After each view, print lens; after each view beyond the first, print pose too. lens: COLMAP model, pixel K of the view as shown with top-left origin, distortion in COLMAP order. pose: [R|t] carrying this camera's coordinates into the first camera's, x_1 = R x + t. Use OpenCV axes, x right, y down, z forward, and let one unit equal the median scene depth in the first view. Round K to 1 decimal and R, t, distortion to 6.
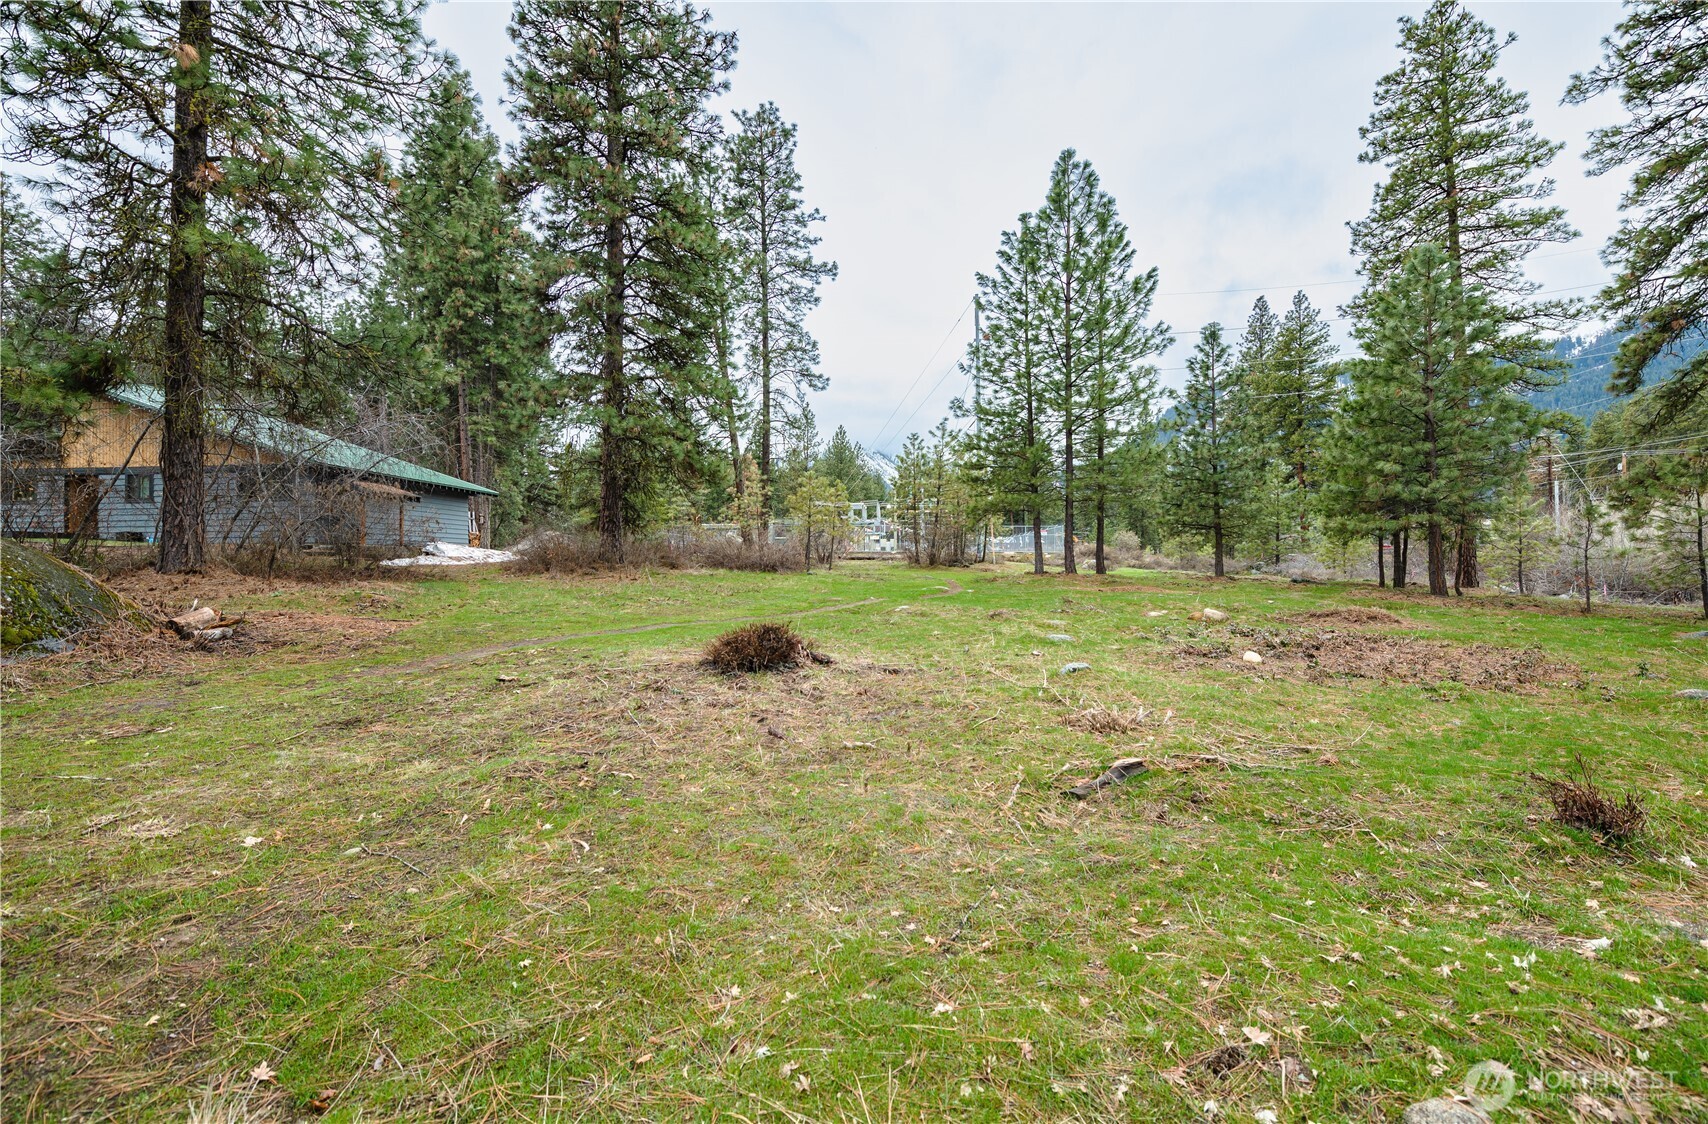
lens RADIAL K [[703.0, 0, 849.4], [0, 703.0, 560.5], [0, 0, 1]] dist [-0.007881, -0.001955]
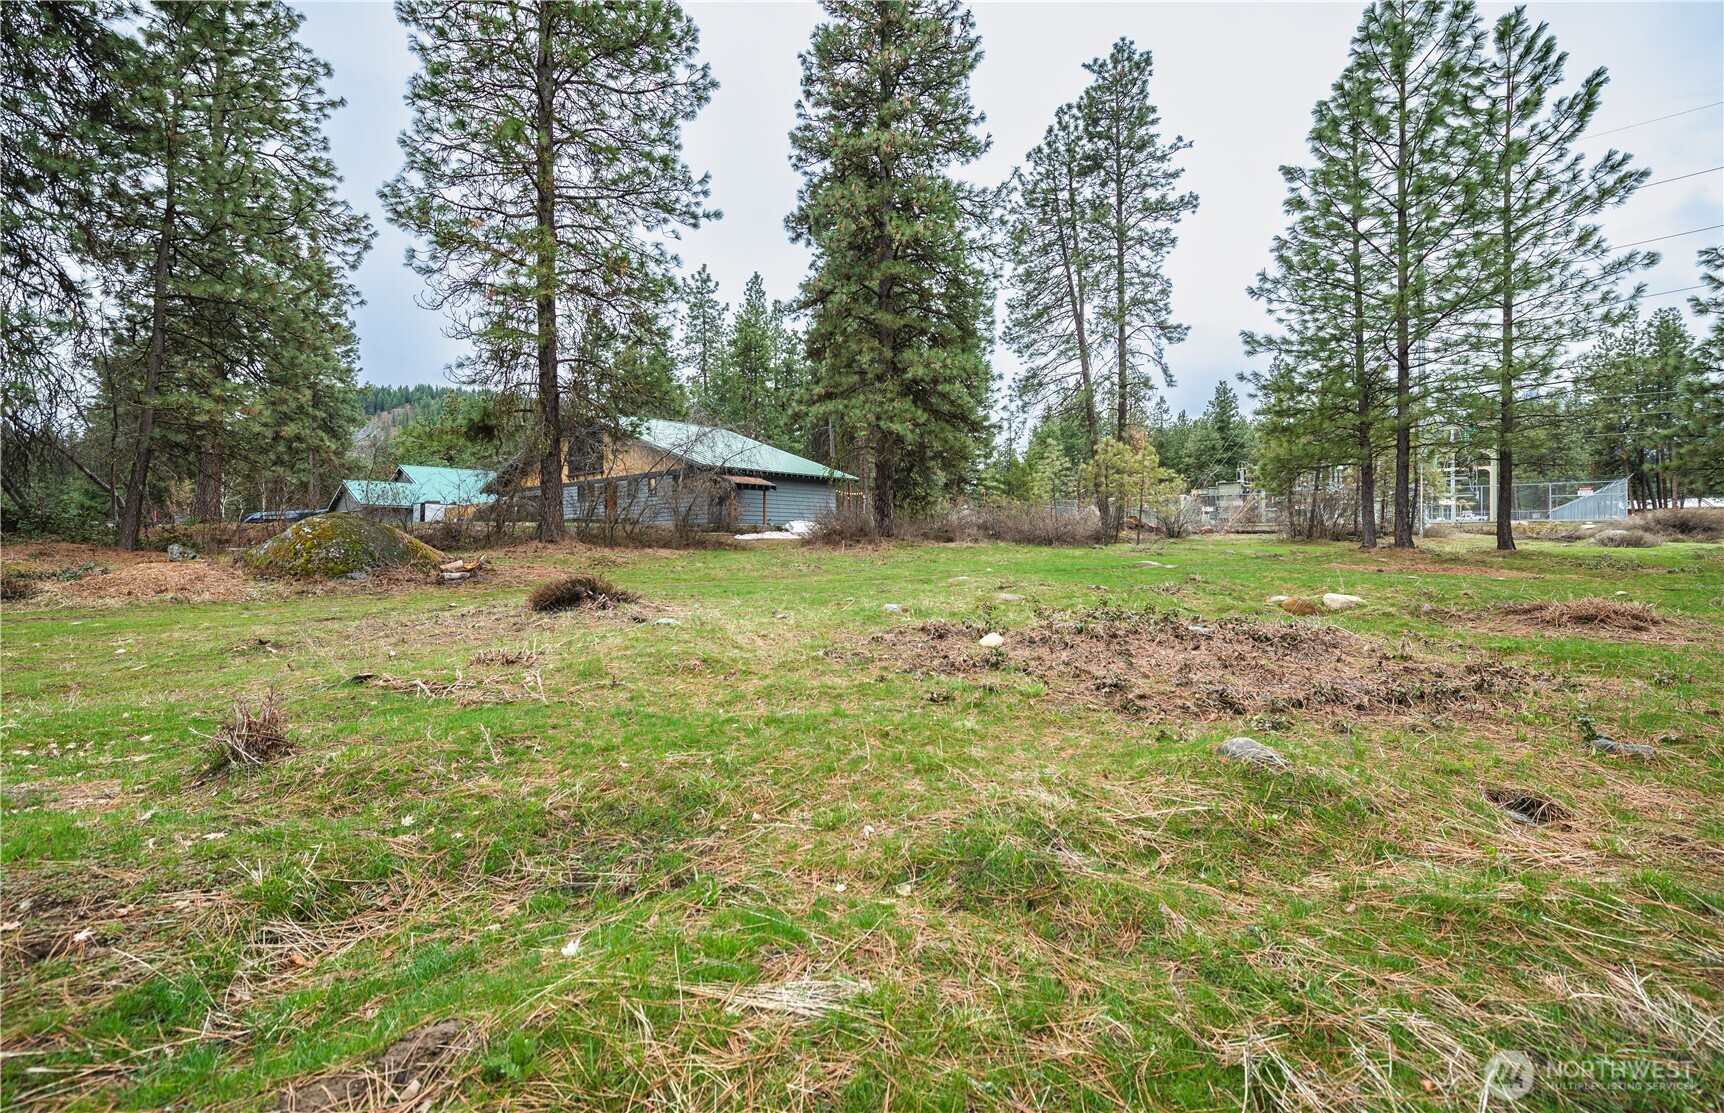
lens RADIAL K [[704.2, 0, 861.3], [0, 704.2, 547.4], [0, 0, 1]] dist [0.001909, -0.002977]
pose [[0.791862, 0.002747, -0.610693, 0.286675], [0.004933, 0.999928, 0.010894, 0.008003], [0.610680, -0.011640, 0.791792, 0.074421]]
